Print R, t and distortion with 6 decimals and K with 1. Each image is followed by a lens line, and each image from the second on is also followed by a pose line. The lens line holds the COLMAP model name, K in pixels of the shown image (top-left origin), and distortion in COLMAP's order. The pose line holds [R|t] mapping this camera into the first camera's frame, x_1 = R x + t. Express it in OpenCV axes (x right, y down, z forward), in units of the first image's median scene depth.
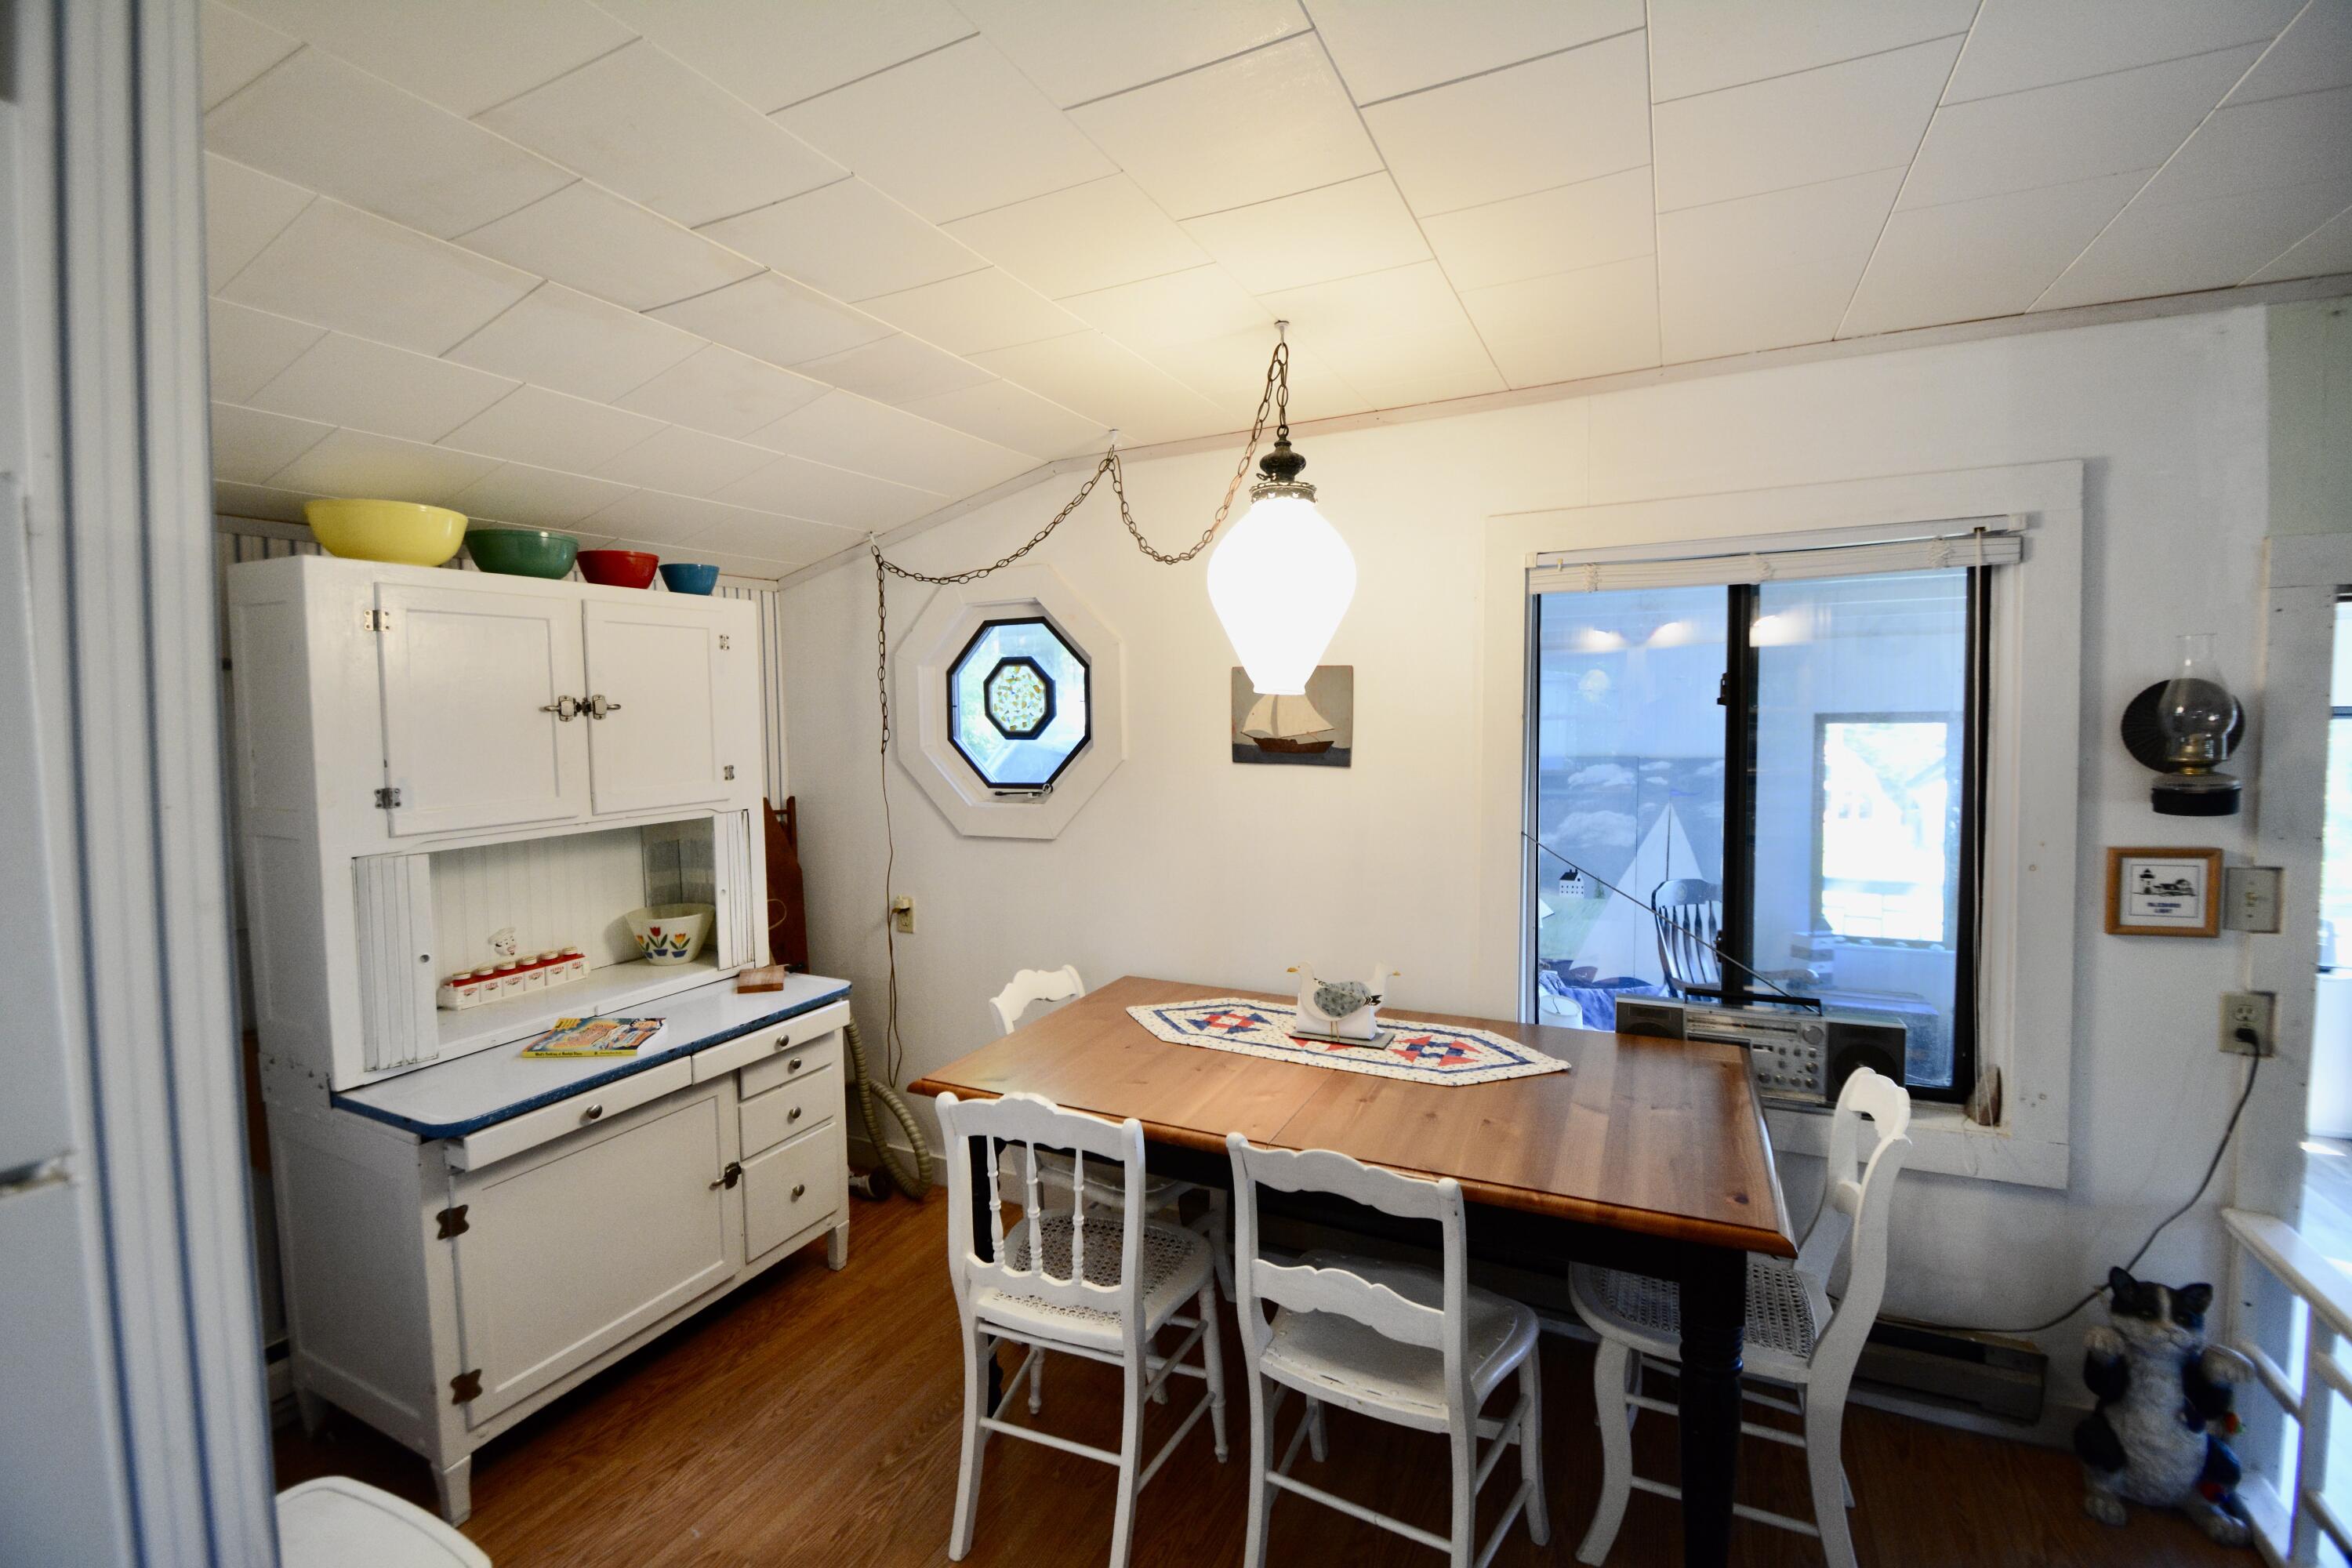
lens RADIAL K [[1039.3, 0, 1171.3], [0, 1039.3, 781.1], [0, 0, 1]] dist [0.002844, -0.012130]
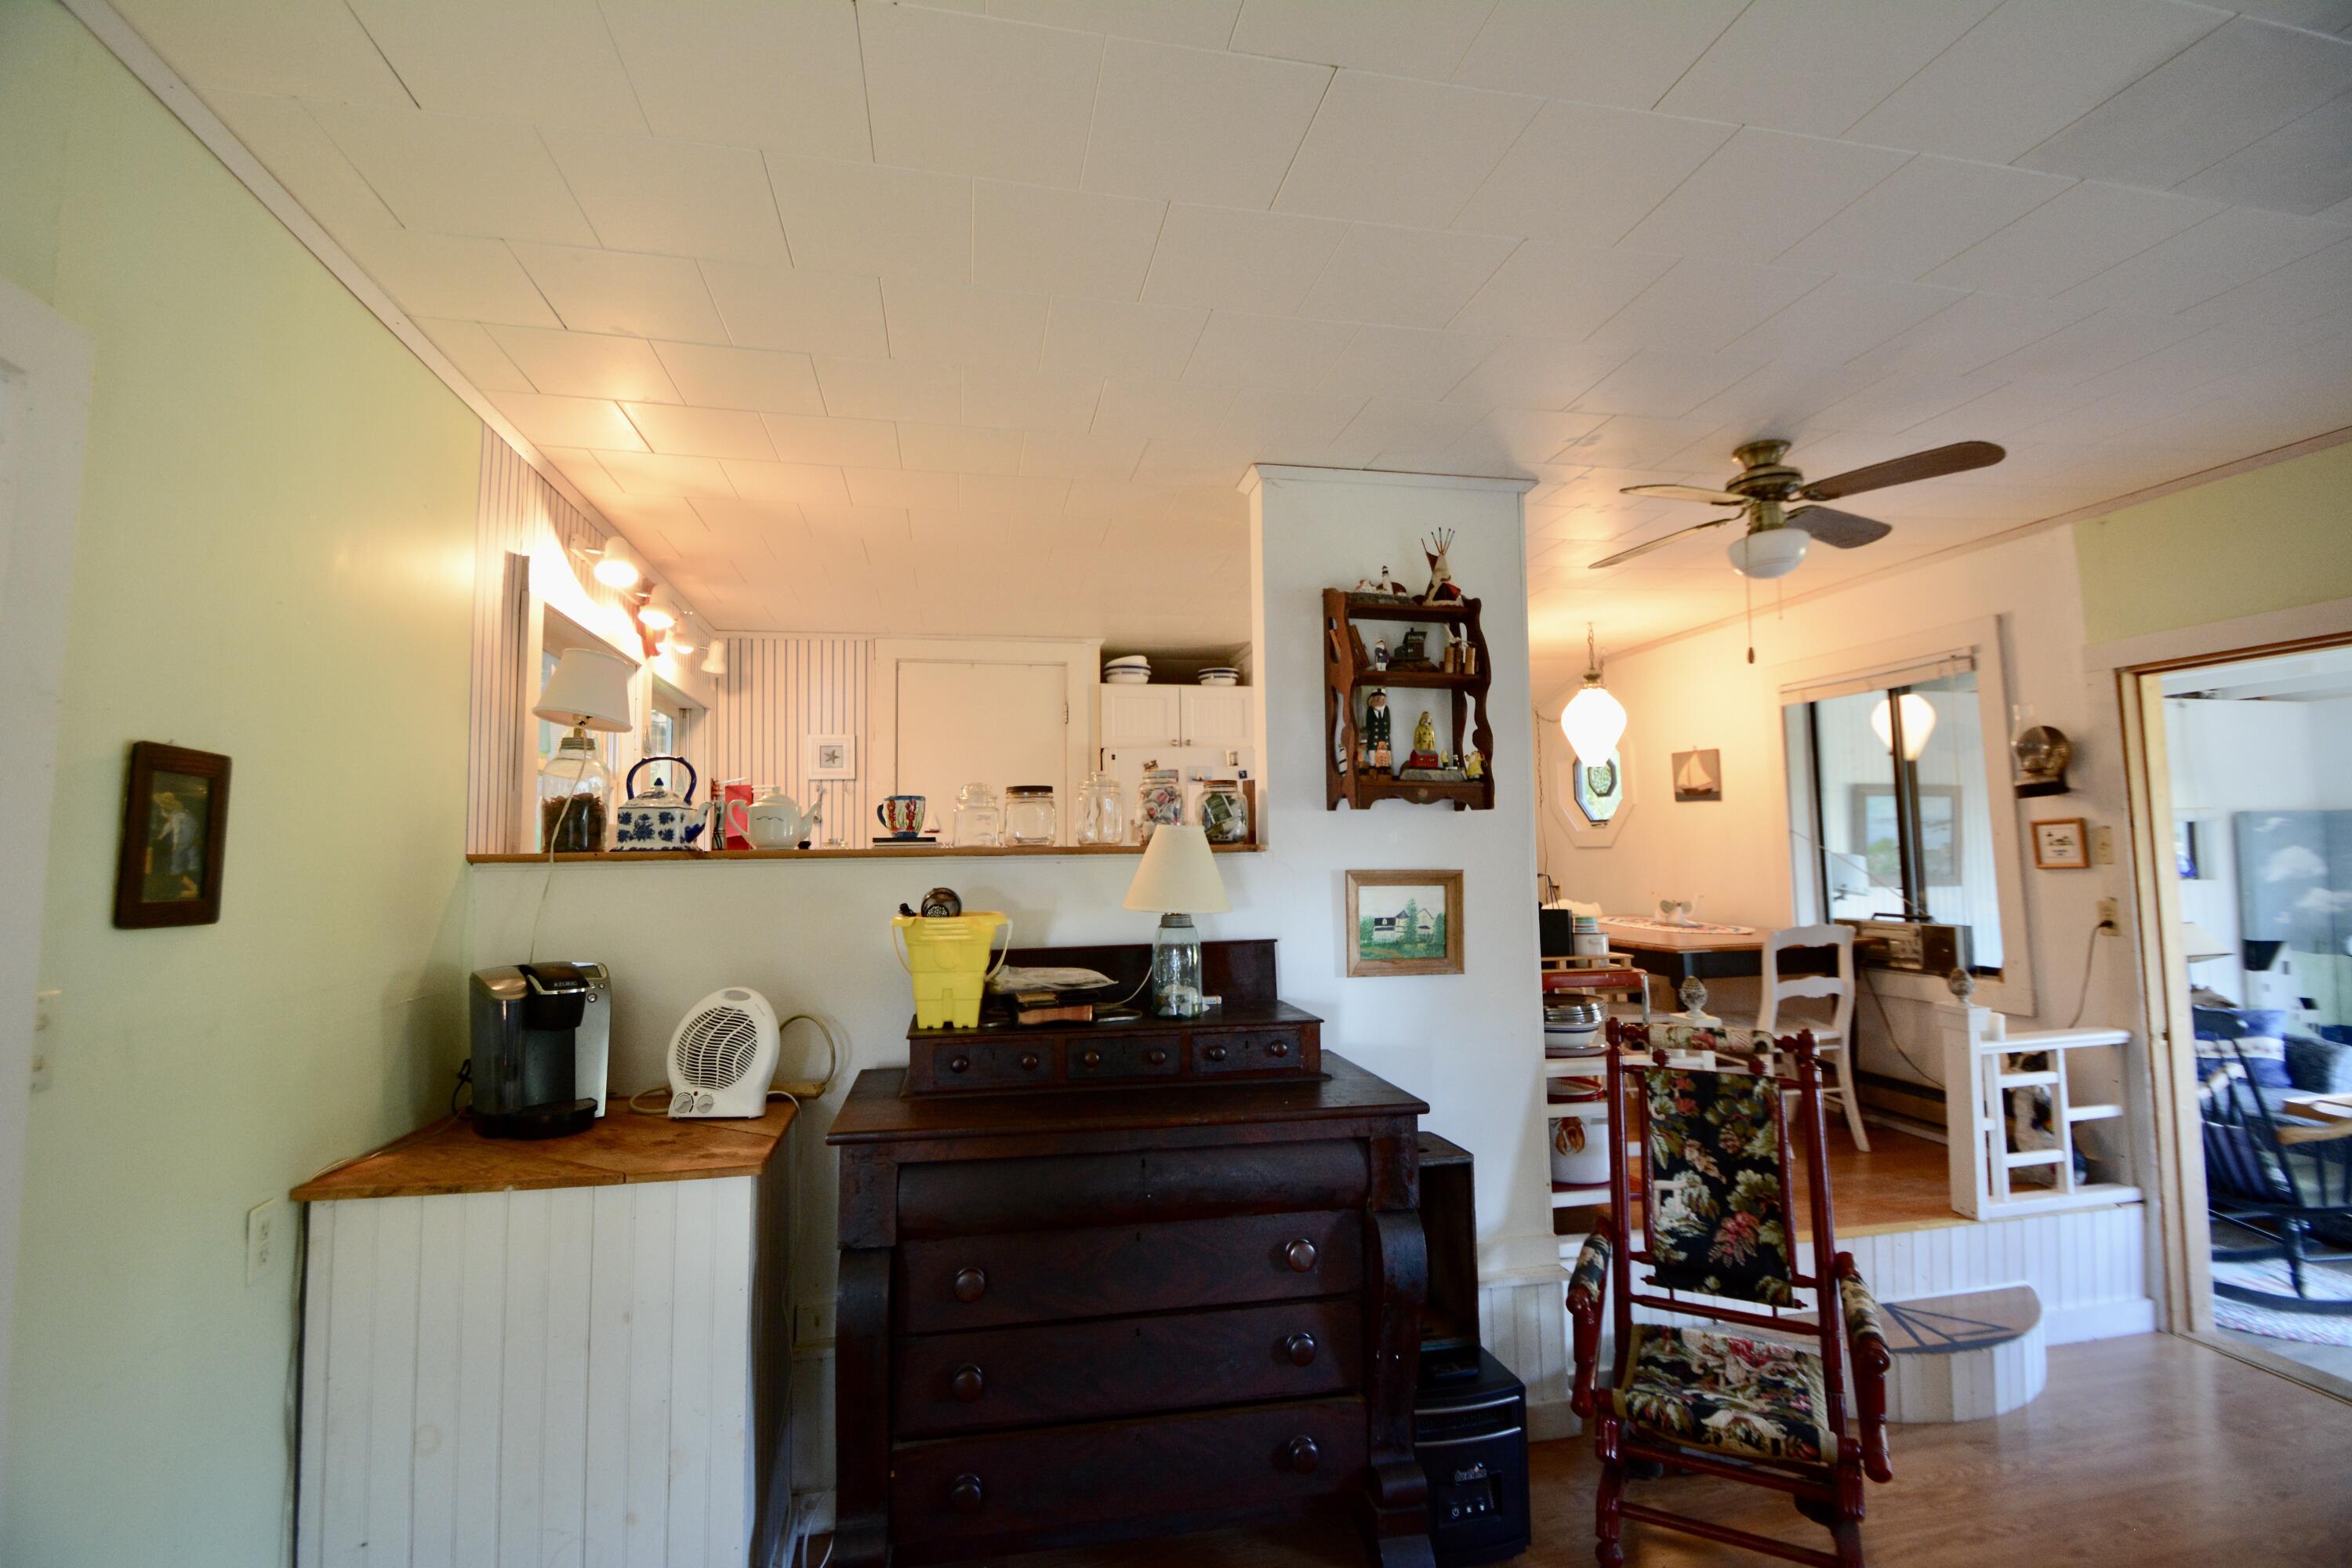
lens RADIAL K [[1039.3, 0, 1174.3], [0, 1039.3, 782.6], [0, 0, 1]] dist [0.002844, -0.012130]
pose [[0.604939, -0.047912, -0.794829, 1.108298], [-0.038435, 0.995268, -0.089247, 0.166935], [0.795343, 0.084538, 0.600235, -0.987386]]
